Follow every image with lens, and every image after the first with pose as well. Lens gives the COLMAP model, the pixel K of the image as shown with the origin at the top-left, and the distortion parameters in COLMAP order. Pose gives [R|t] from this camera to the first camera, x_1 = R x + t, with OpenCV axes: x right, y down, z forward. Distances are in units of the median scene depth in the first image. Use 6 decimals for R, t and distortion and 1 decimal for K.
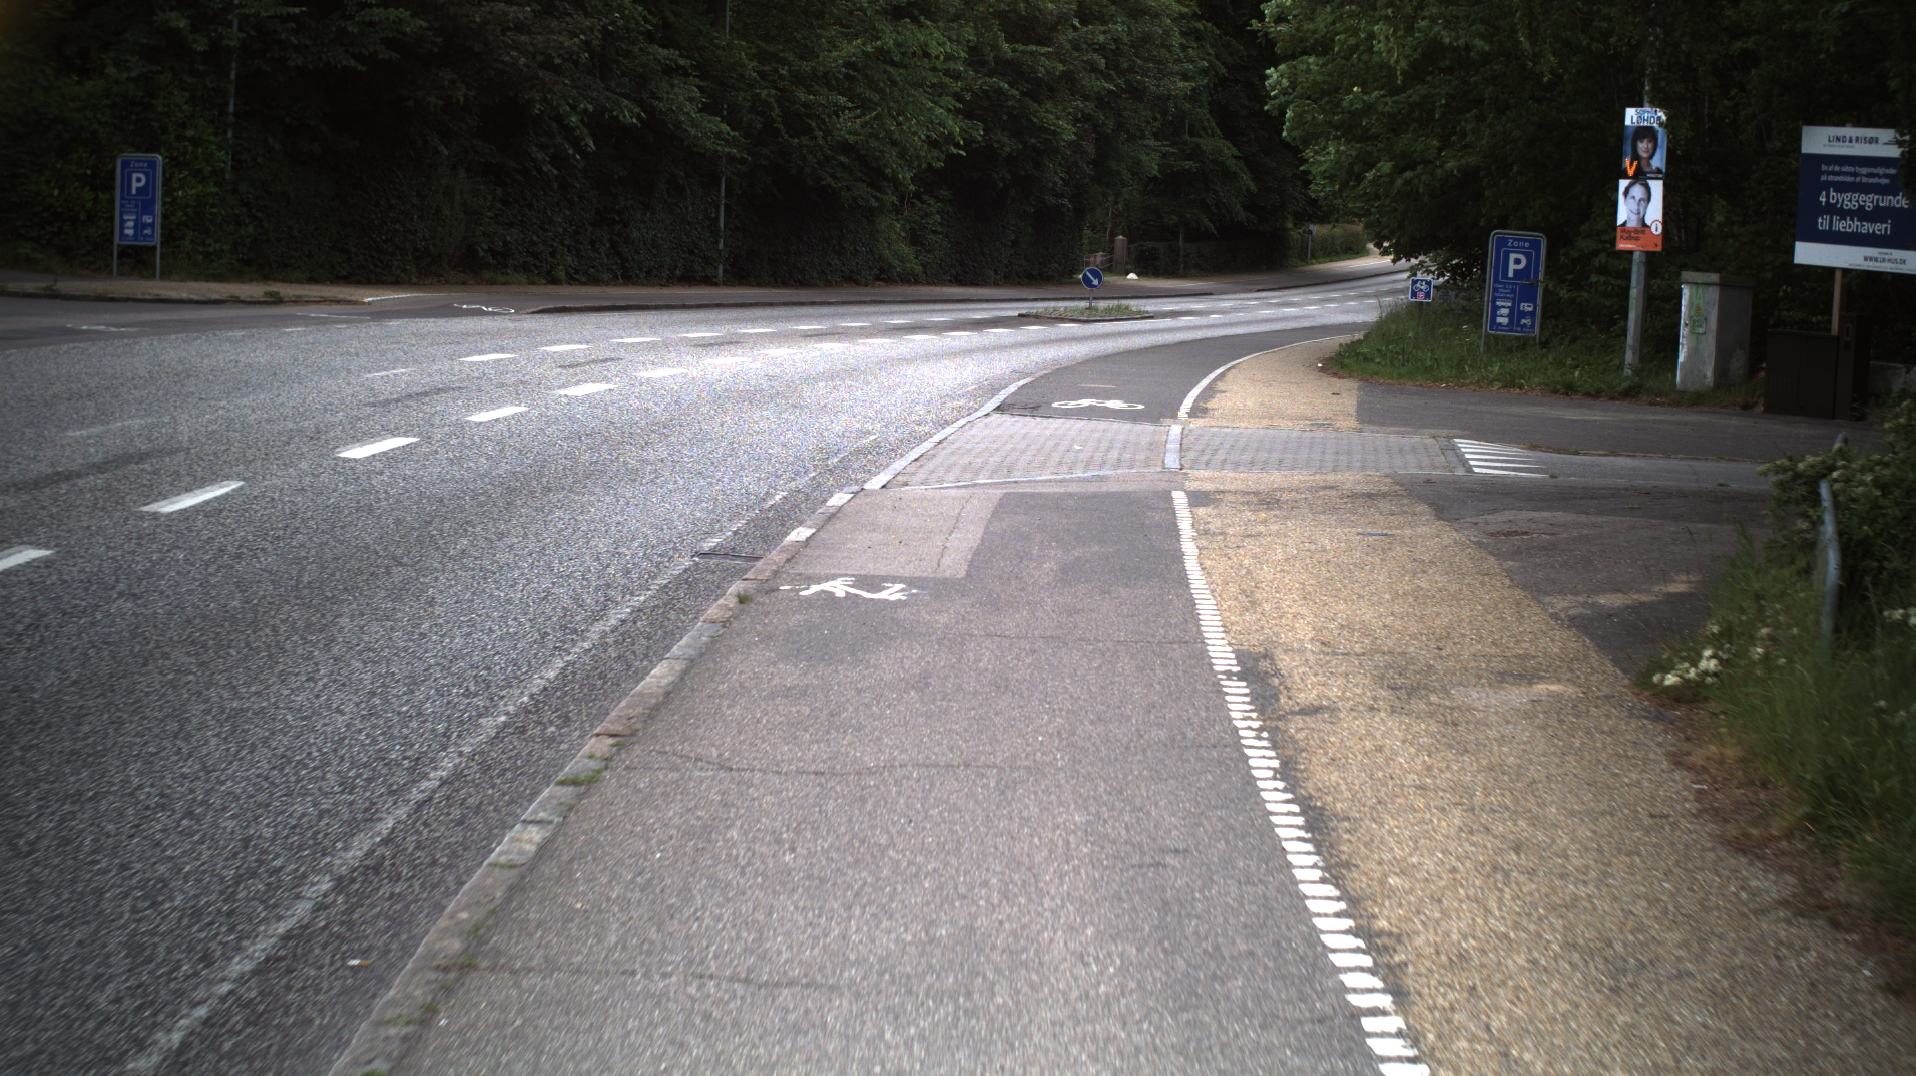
lens RADIAL K [[3999.8, 0, 958.0], [0, 3999.8, 538.0], [0, 0, 1]] dist [-0.318059, 0.490287]
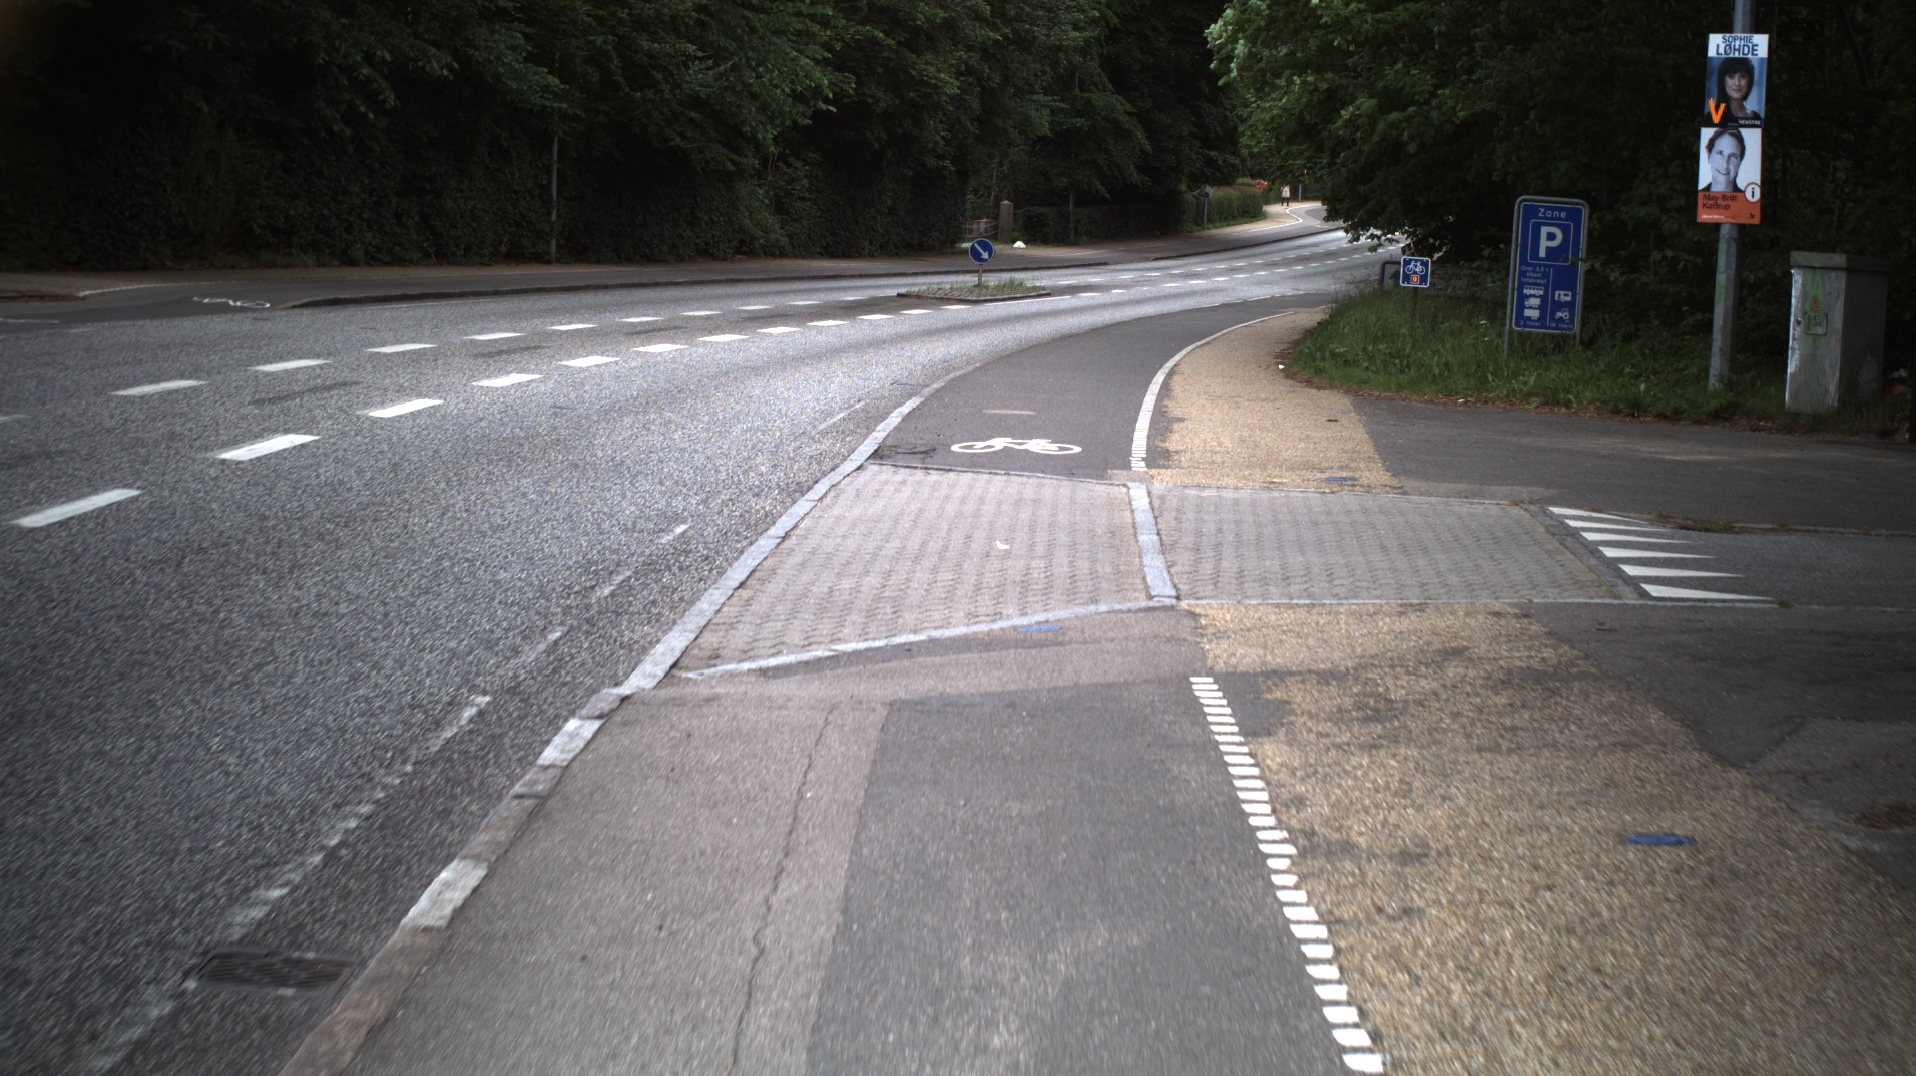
lens RADIAL K [[3999.8, 0, 958.0], [0, 3999.8, 538.0], [0, 0, 1]] dist [-0.318059, 0.490287]
pose [[0.999495, -0.008647, 0.030583, 0.001838], [0.008365, 0.999921, 0.009338, -0.014795], [-0.030662, -0.009078, 0.999489, 0.179212]]
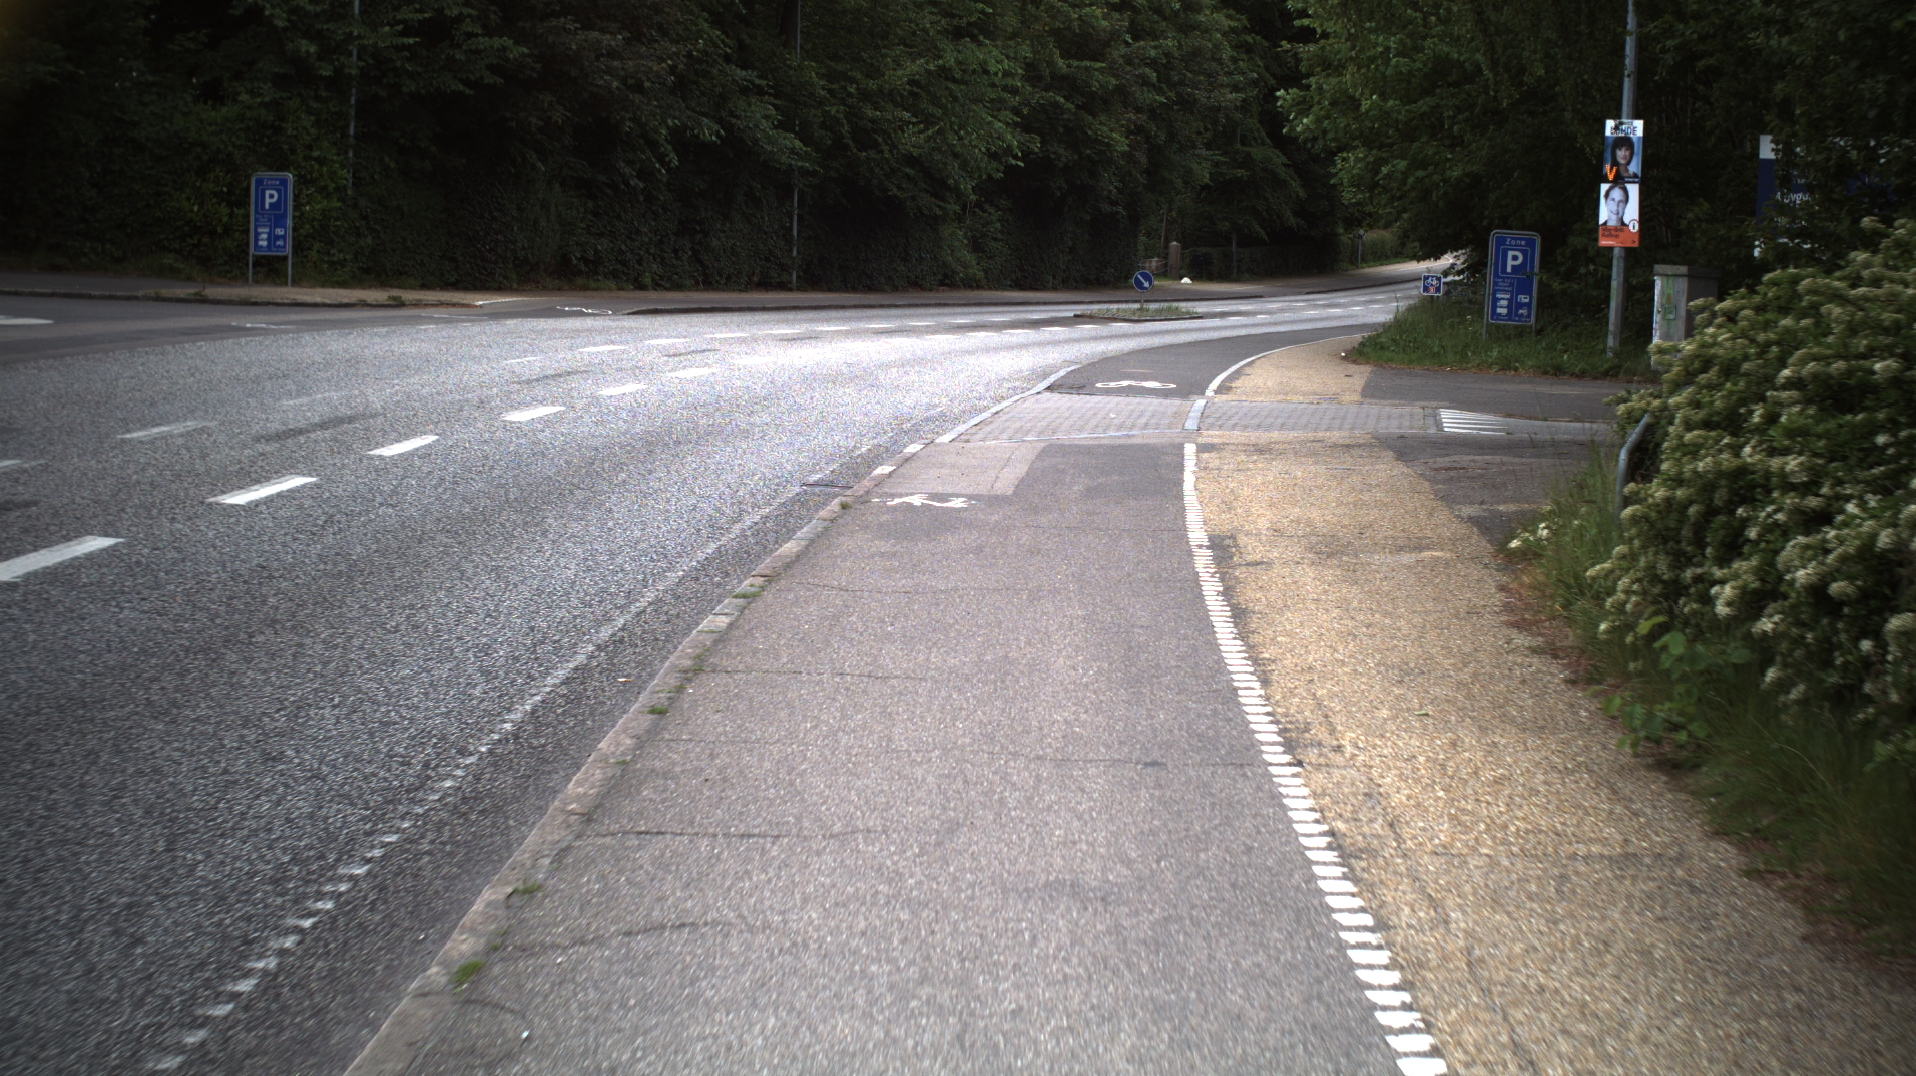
lens RADIAL K [[3999.8, 0, 958.0], [0, 3999.8, 538.0], [0, 0, 1]] dist [-0.318059, 0.490287]
pose [[0.999828, -0.008607, -0.016449, 0.001583], [0.008567, 0.999960, -0.002515, 0.007939], [0.016470, 0.002373, 0.999862, -0.089234]]
